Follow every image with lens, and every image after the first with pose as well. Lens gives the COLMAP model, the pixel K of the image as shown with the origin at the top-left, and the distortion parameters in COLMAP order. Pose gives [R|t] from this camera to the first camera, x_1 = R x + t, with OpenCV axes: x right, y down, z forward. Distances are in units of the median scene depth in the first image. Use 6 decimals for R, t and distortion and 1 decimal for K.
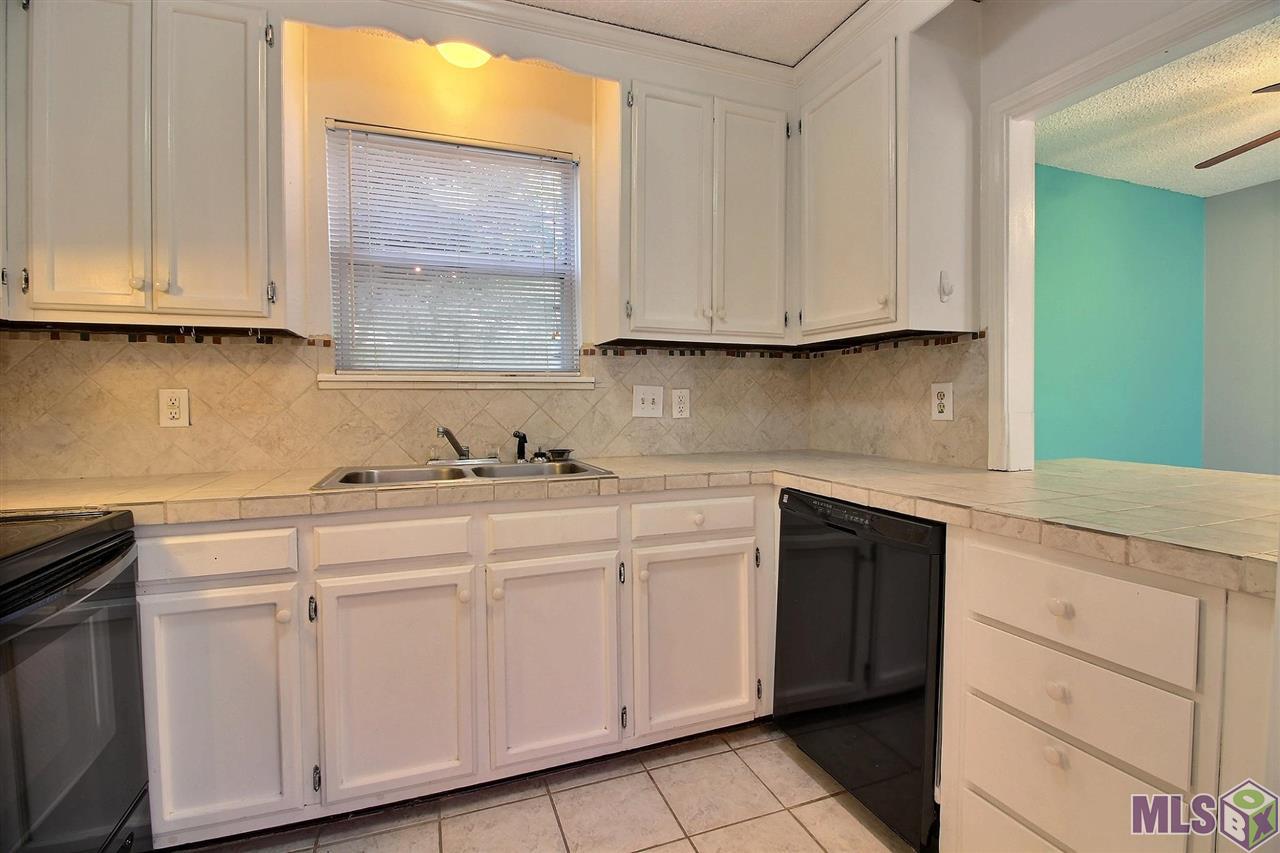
lens RADIAL K [[588.6, 0, 644.8], [0, 588.6, 414.8], [0, 0, 1]] dist [-0.000284, -0.016286]
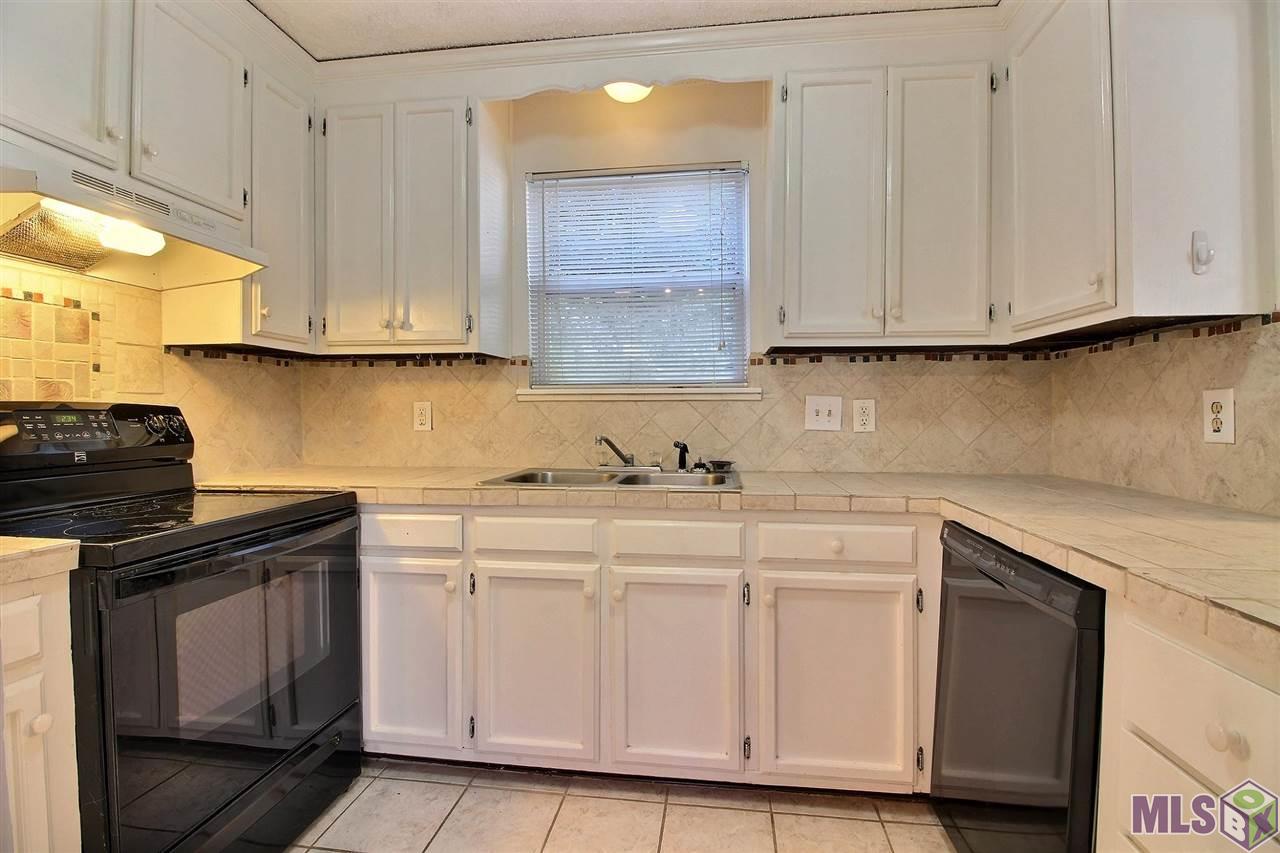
lens RADIAL K [[588.6, 0, 644.8], [0, 588.6, 414.8], [0, 0, 1]] dist [-0.000284, -0.016286]
pose [[0.880236, 0.006982, -0.474485, 0.247492], [-0.015066, 0.999799, -0.013238, -0.004615], [0.474297, 0.018801, 0.880164, 0.076718]]
